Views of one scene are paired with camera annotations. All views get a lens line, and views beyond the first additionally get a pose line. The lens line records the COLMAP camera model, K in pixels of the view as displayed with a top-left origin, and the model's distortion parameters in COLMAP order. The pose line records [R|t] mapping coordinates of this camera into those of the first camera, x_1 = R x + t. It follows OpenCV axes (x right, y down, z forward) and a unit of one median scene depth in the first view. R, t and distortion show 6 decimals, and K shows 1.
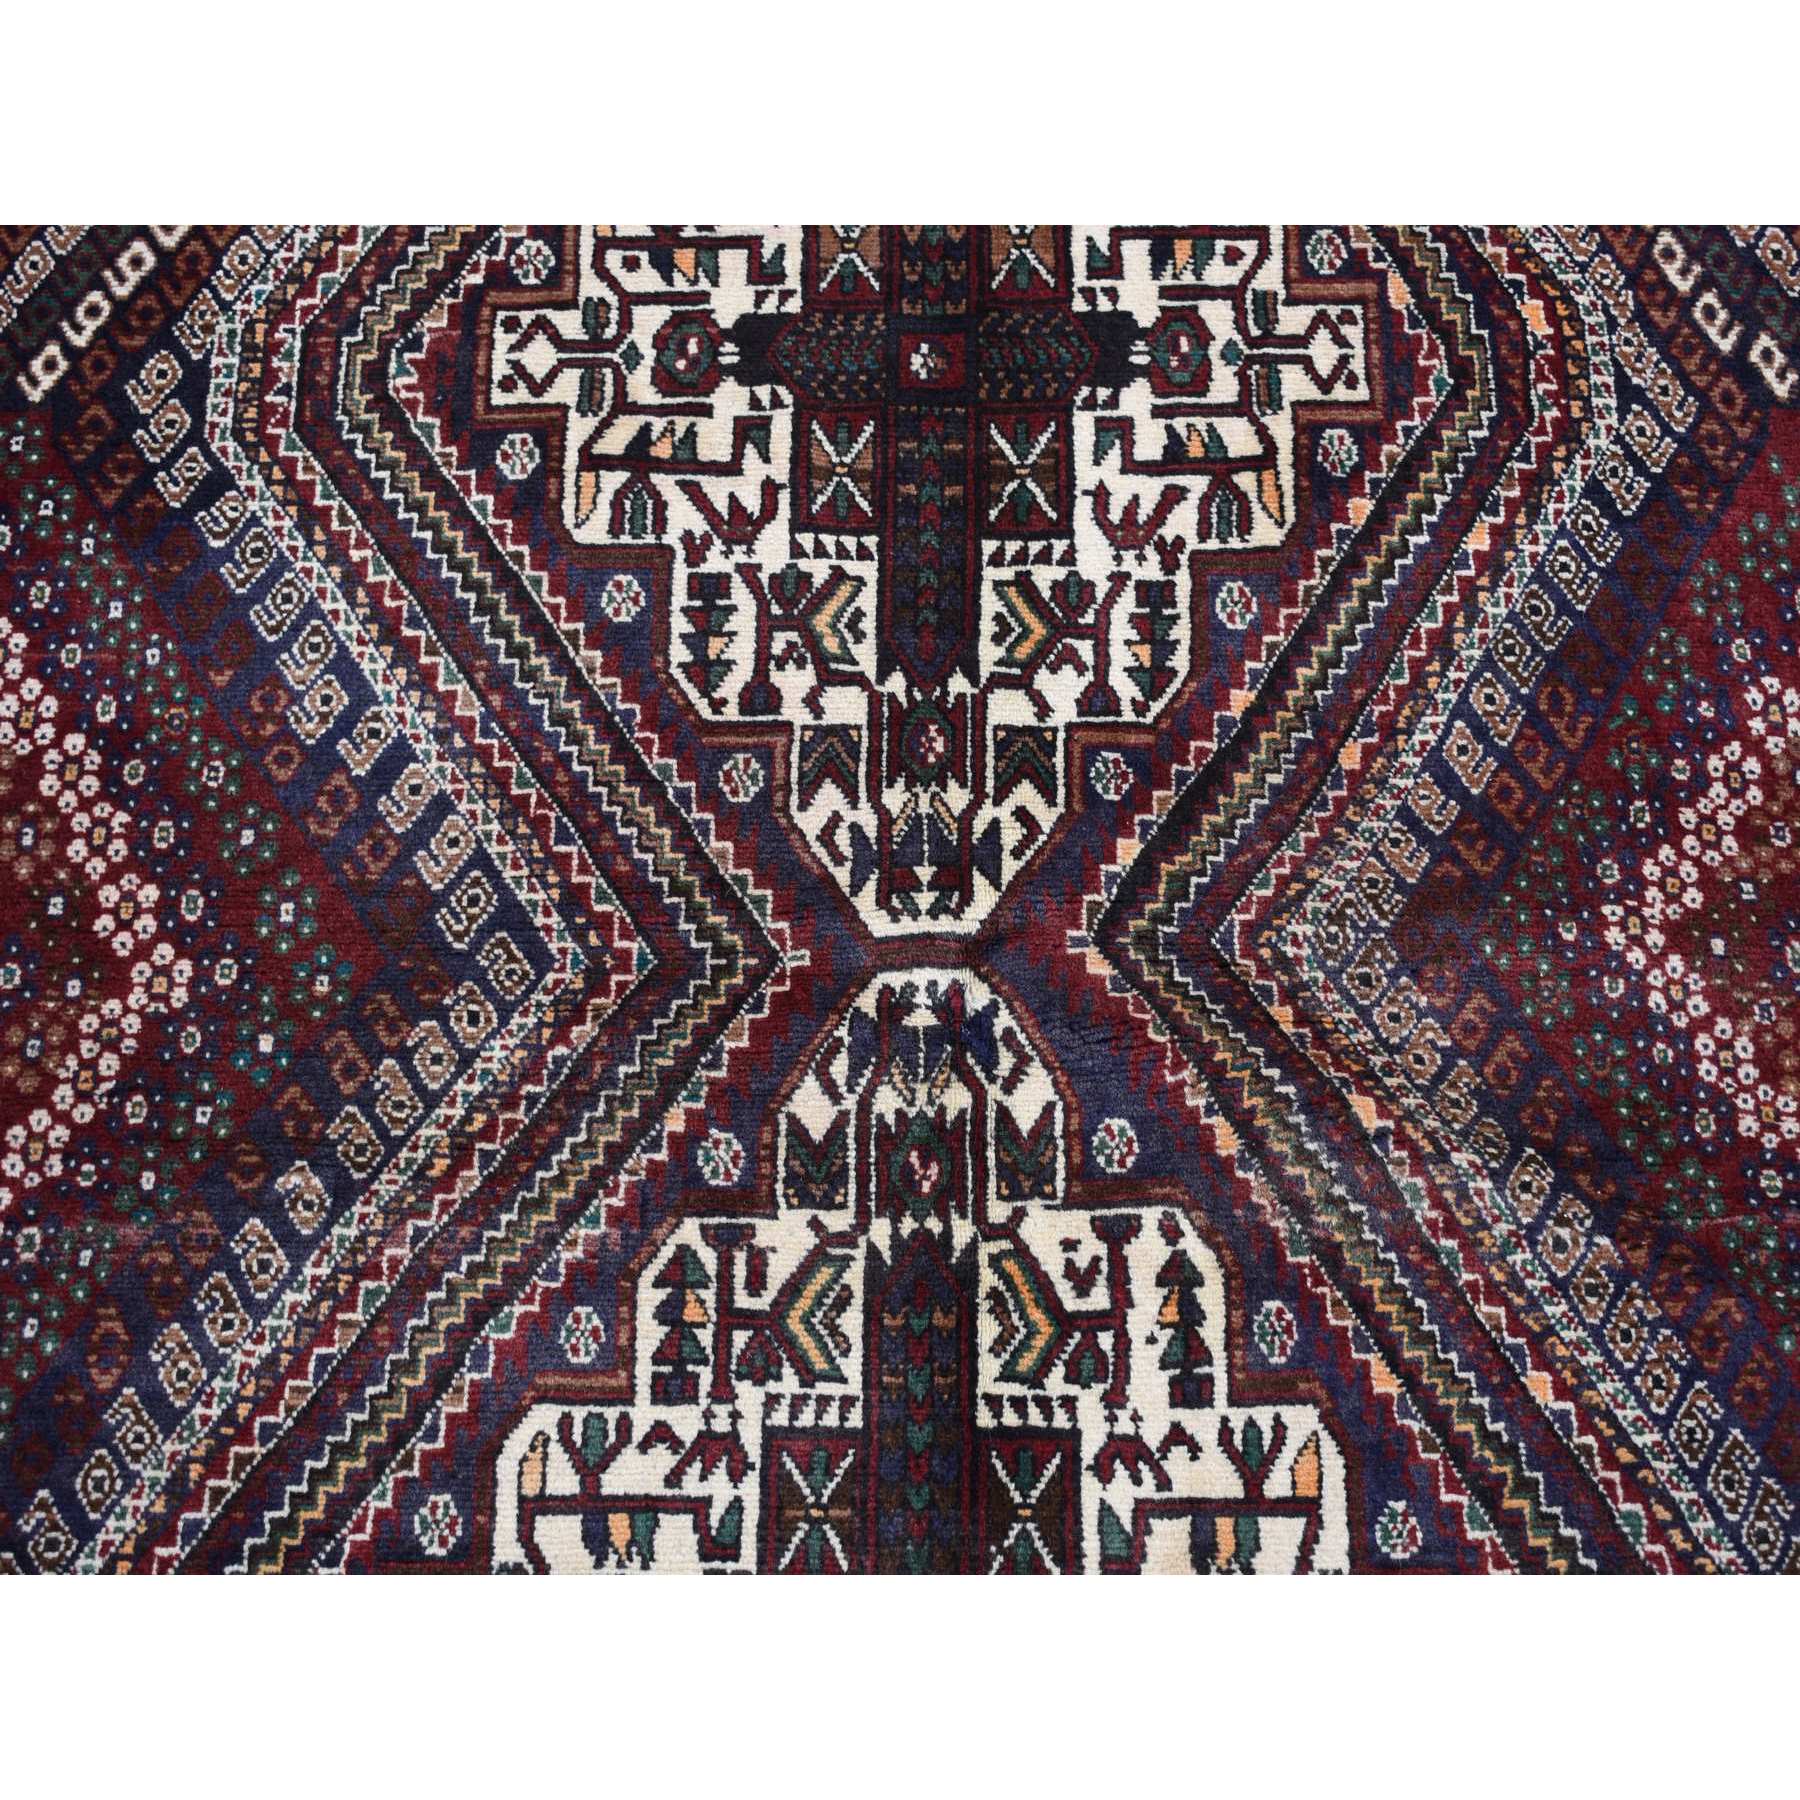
lens RADIAL K [[3302.8, 0, 890.7], [0, 3302.8, 888.0], [0, 0, 1]] dist [0.012554, 0.000000]
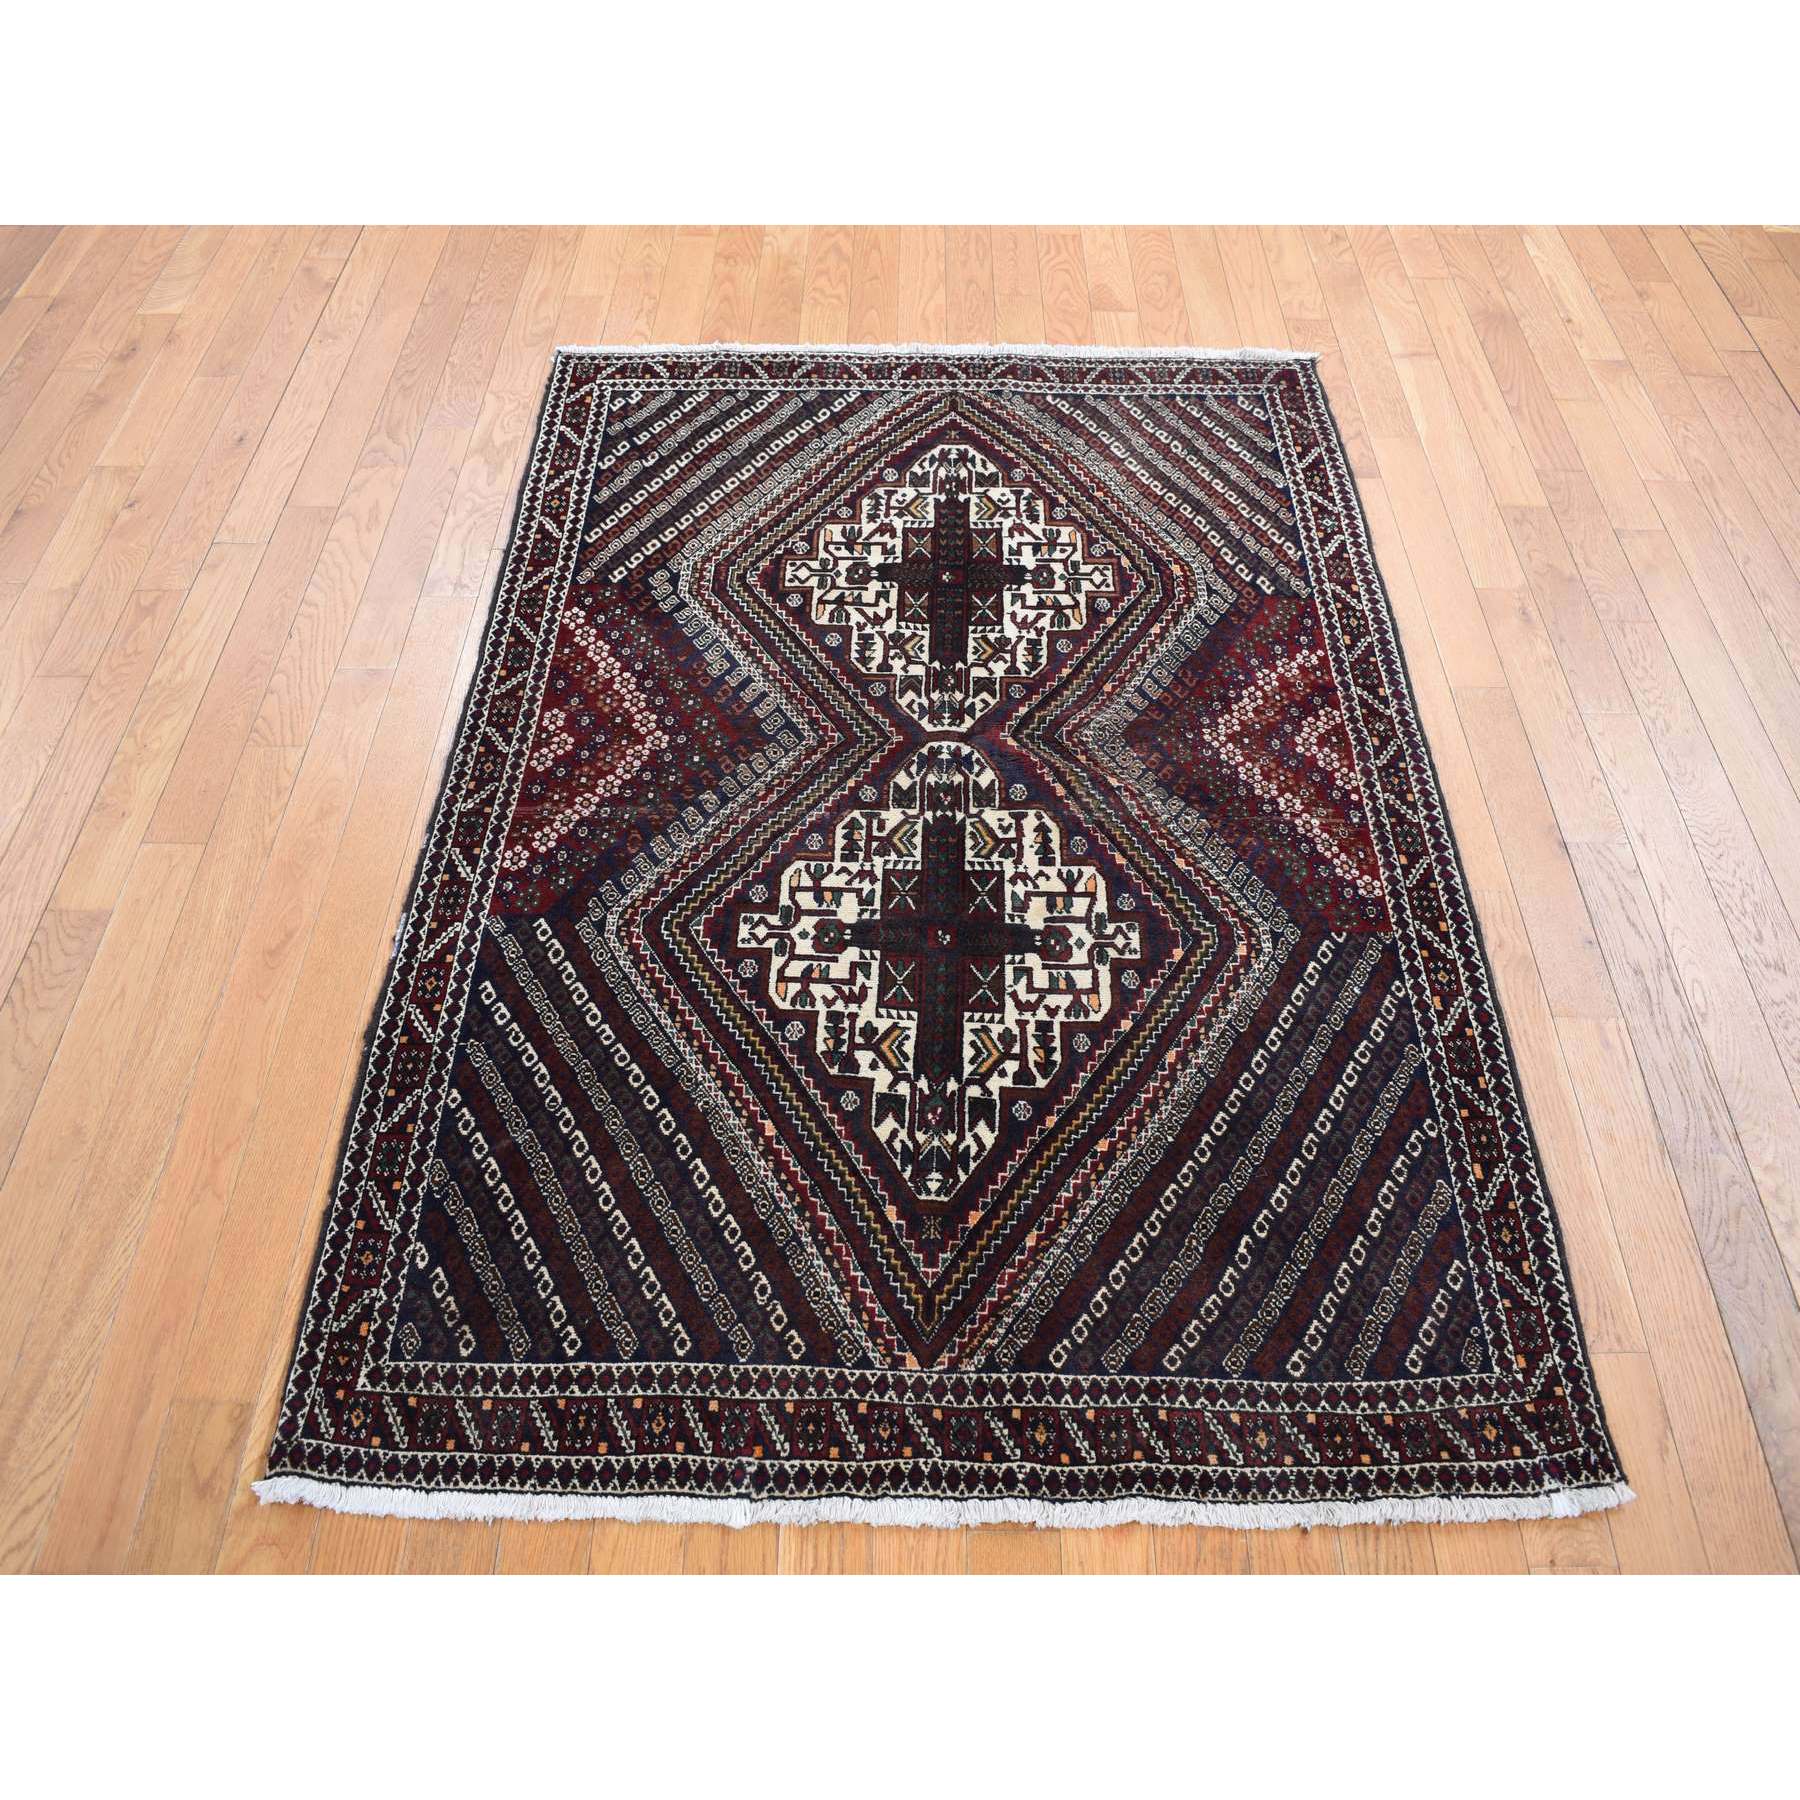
lens RADIAL K [[1751.7, 0, 910.2], [0, 1751.7, 908.0], [0, 0, 1]] dist [-0.036255, 0.000000]
pose [[0.999849, 0.016575, -0.005268, -0.008889], [-0.017392, 0.954762, -0.296861, 0.572750], [0.000110, 0.296908, 0.954906, -0.299300]]
